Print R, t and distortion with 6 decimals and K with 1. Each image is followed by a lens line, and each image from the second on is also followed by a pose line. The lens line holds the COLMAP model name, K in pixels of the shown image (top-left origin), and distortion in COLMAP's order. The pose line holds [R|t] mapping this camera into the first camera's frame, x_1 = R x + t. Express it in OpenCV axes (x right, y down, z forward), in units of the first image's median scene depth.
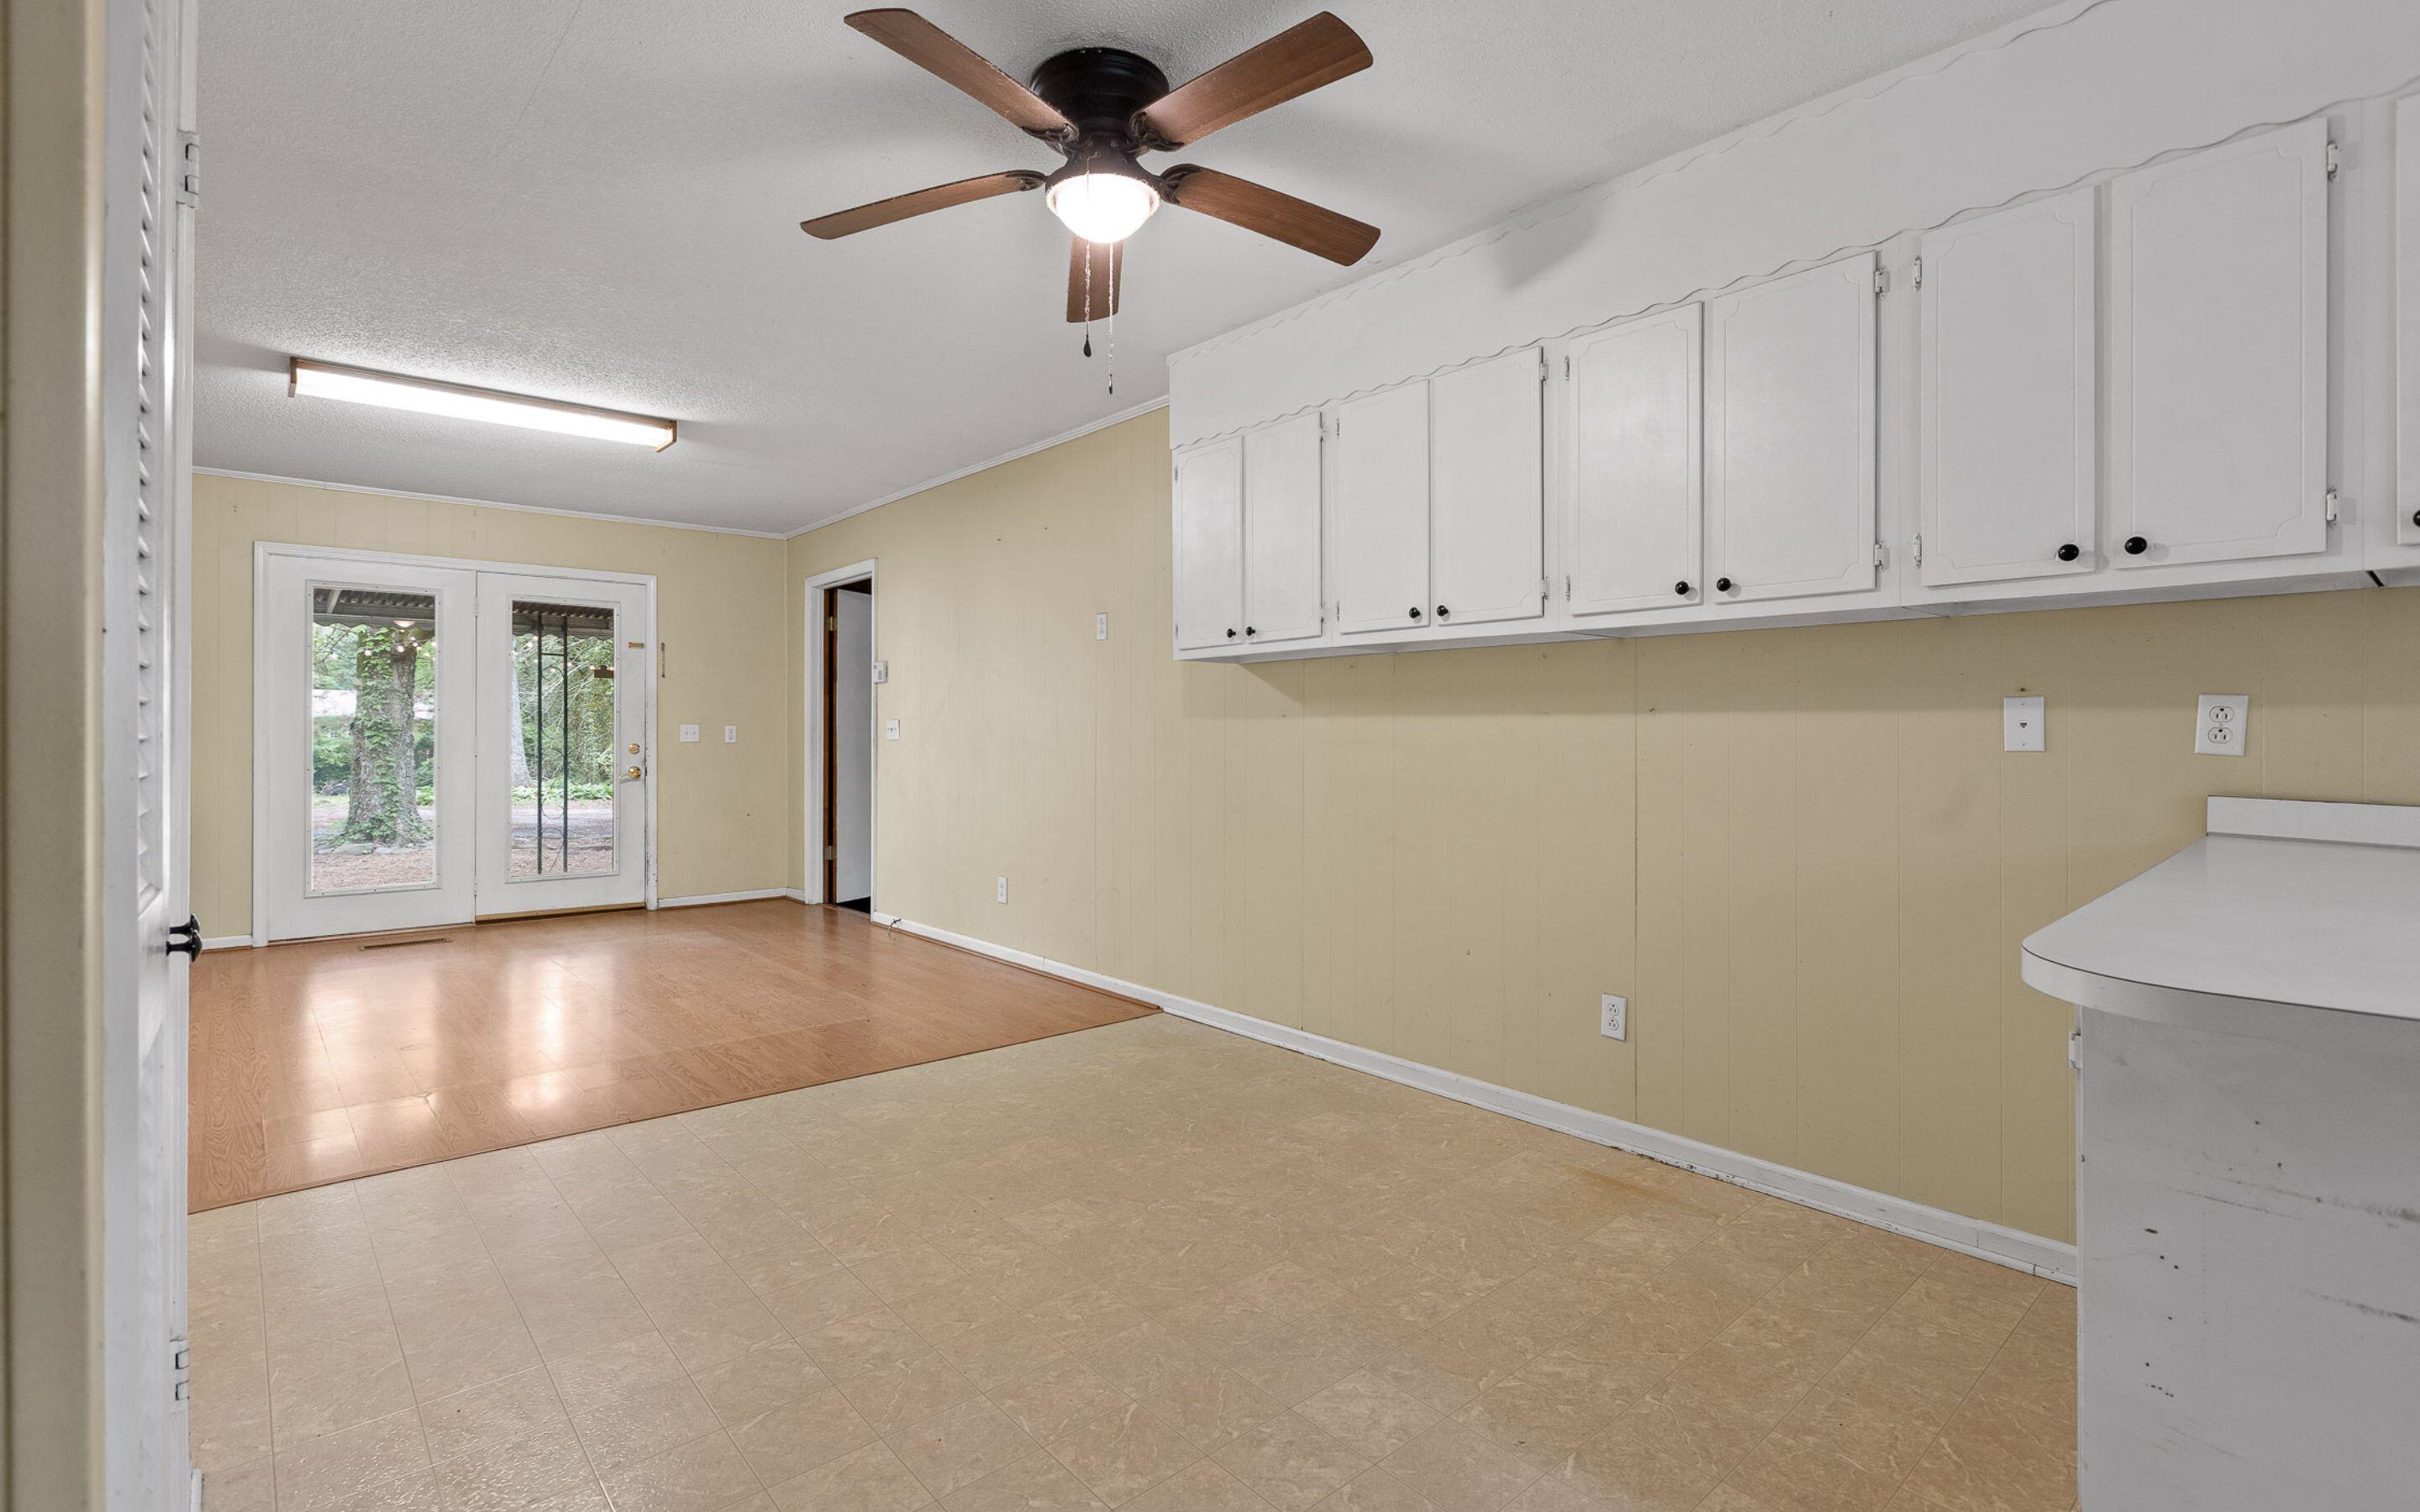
lens RADIAL K [[1133.9, 0, 1210.0], [0, 1133.9, 756.0], [0, 0, 1]] dist [-0.001725, -0.000124]
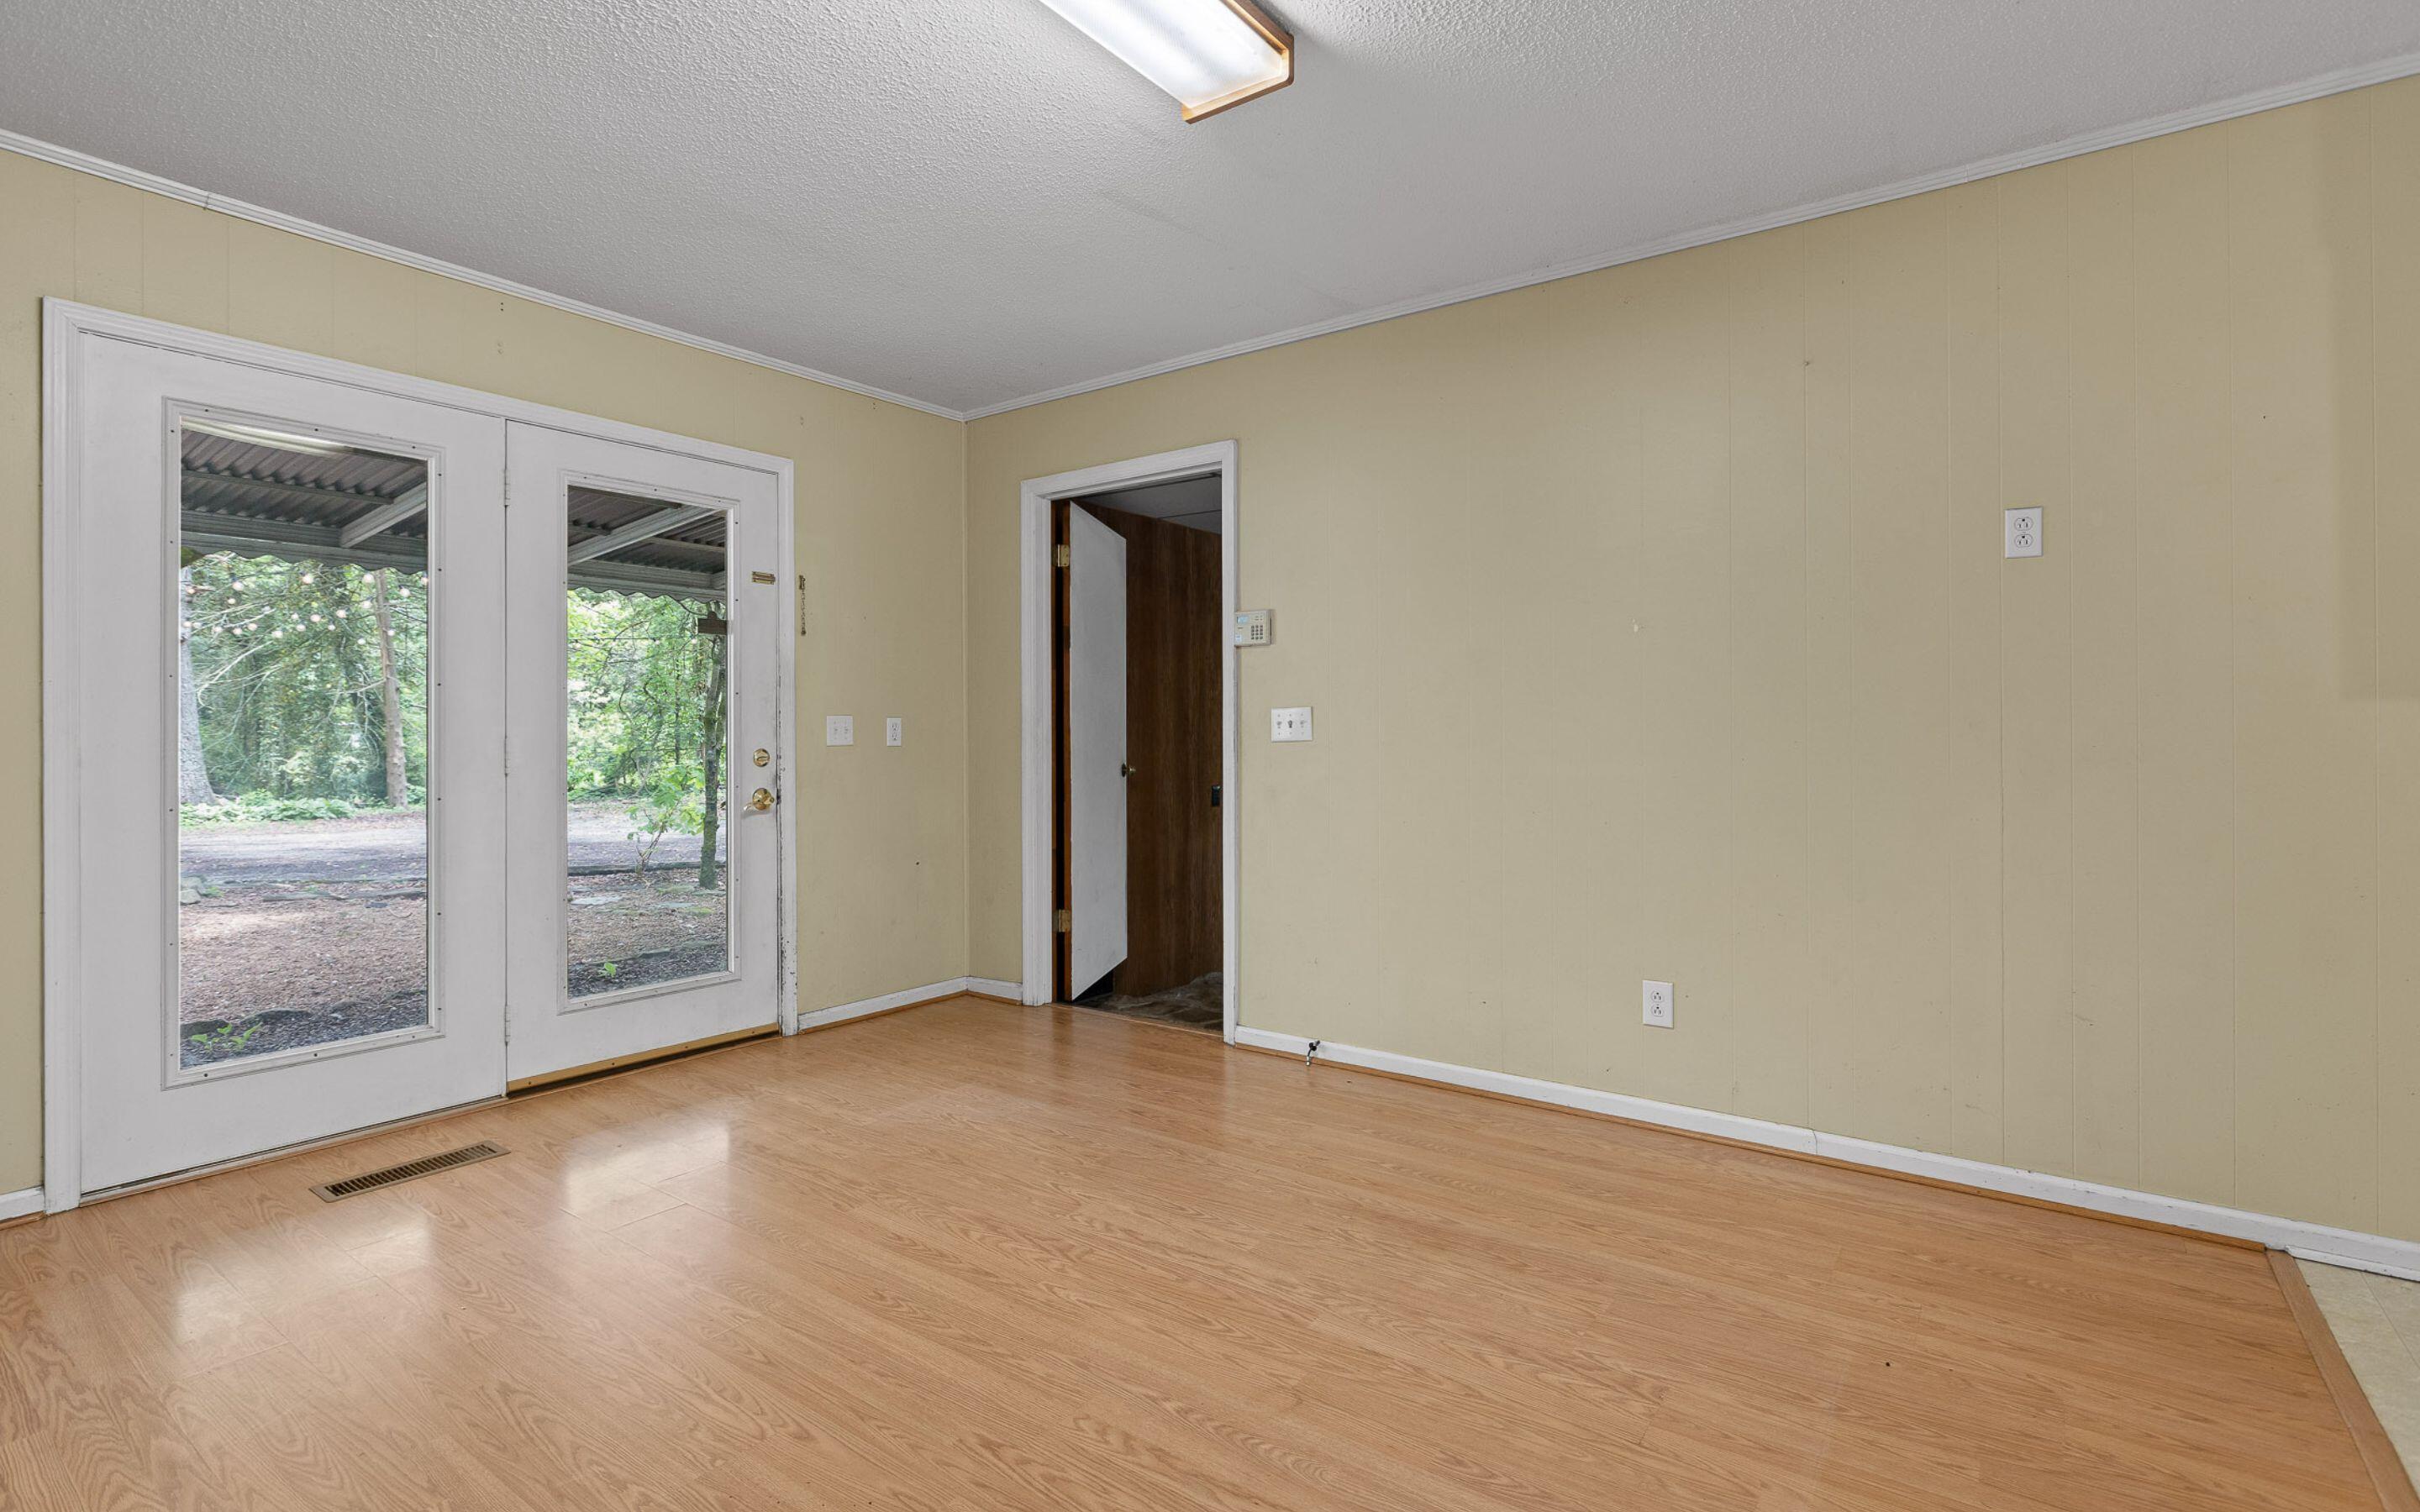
lens RADIAL K [[1133.9, 0, 1210.0], [0, 1133.9, 756.0], [0, 0, 1]] dist [-0.001725, -0.000124]
pose [[0.974282, -0.006156, 0.225247, -0.412981], [0.006099, 0.999981, 0.000947, -0.006349], [-0.225249, 0.000451, 0.974301, 0.385969]]
